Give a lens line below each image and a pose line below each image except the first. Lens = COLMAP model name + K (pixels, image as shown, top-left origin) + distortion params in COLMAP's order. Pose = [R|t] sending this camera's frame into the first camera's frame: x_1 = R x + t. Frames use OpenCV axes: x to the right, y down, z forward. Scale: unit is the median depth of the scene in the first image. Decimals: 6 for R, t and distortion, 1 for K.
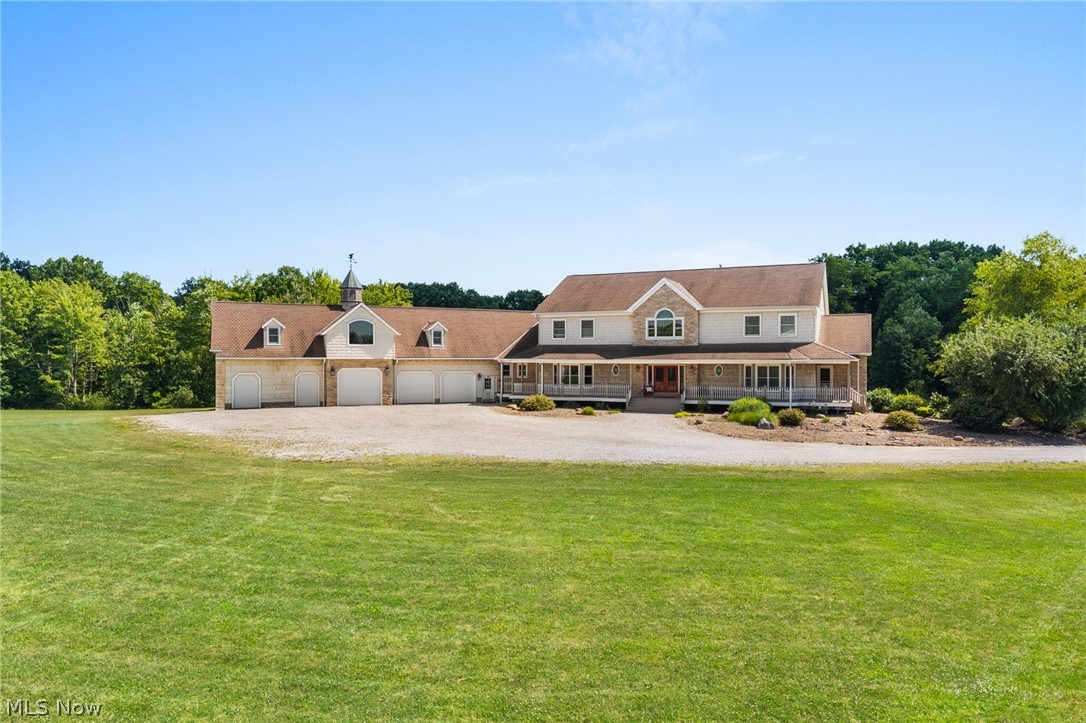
lens RADIAL K [[719.0, 0, 542.1], [0, 719.0, 353.9], [0, 0, 1]] dist [0.027809, -0.022921]
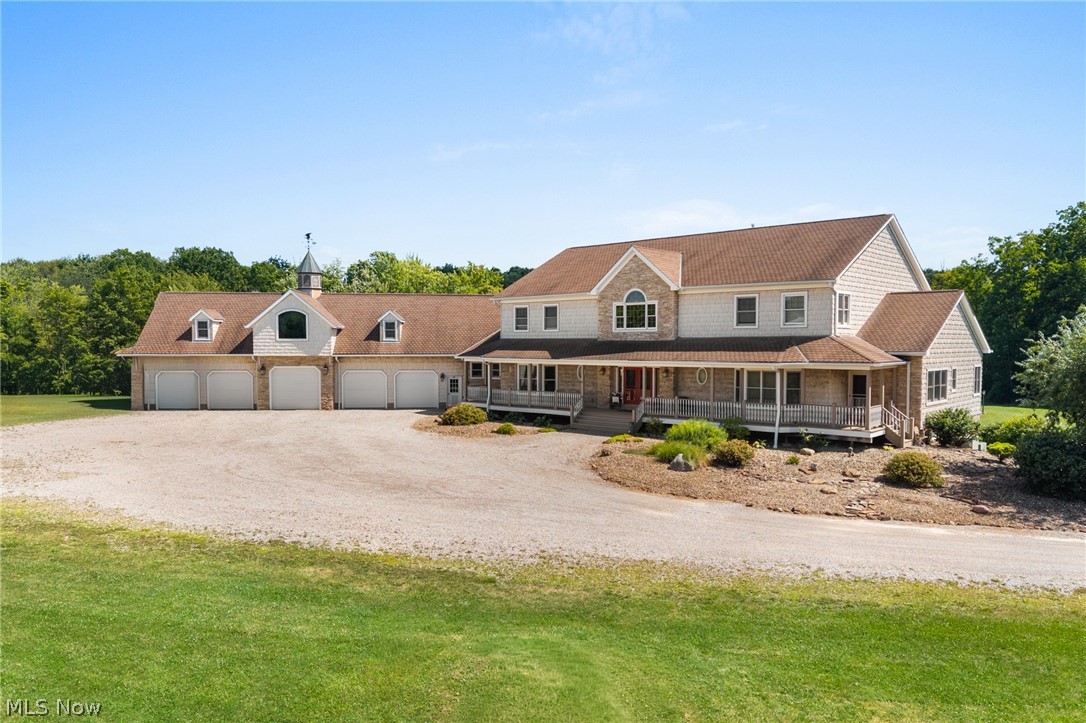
lens RADIAL K [[766.9, 0, 548.0], [0, 766.9, 358.4], [0, 0, 1]] dist [0.023515, -0.000744]
pose [[0.944852, 0.007069, -0.327421, 0.336444], [0.001252, 0.999682, 0.025195, -0.012551], [0.327495, -0.024215, 0.944543, 0.236274]]
